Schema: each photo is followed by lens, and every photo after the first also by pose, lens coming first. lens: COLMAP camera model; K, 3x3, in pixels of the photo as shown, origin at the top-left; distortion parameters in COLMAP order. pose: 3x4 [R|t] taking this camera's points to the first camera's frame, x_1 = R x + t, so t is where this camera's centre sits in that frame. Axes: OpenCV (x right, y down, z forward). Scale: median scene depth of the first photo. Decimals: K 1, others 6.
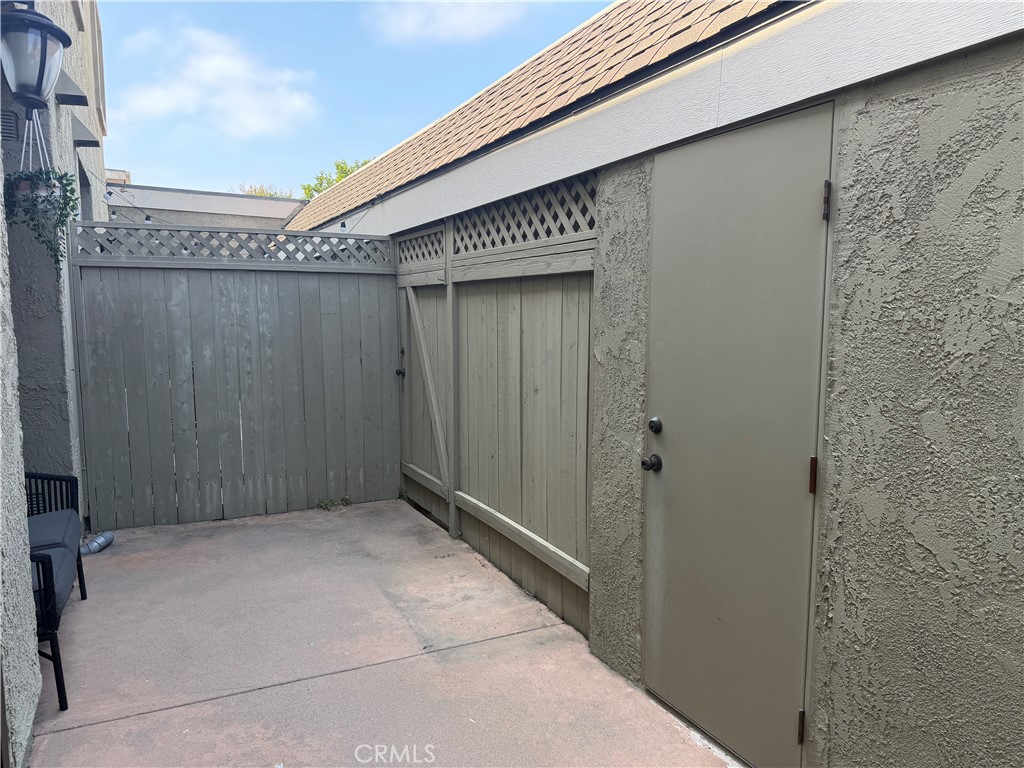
lens RADIAL K [[716.1, 0, 506.0], [0, 716.1, 386.0], [0, 0, 1]] dist [0.054704, -0.067015]
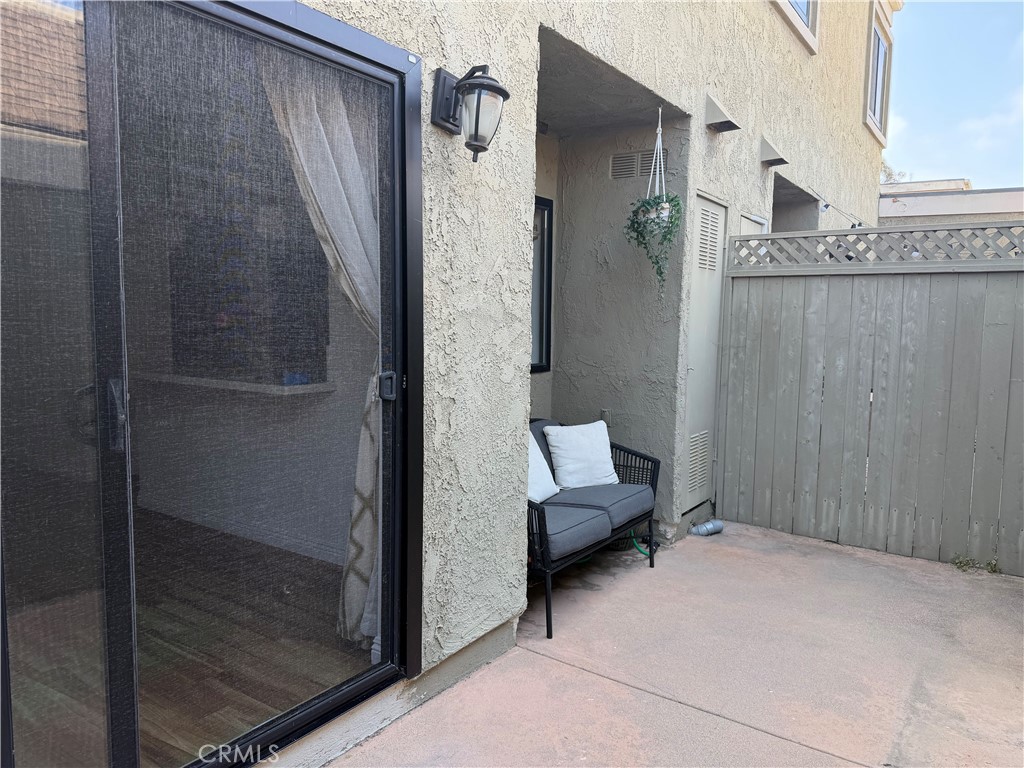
lens RADIAL K [[716.1, 0, 512.3], [0, 716.1, 384.3], [0, 0, 1]] dist [0.054704, -0.067015]
pose [[0.486788, 0.090196, -0.868851, 0.200424], [-0.109147, 0.993140, 0.041947, -0.011933], [0.866675, 0.074413, 0.493293, 0.167307]]
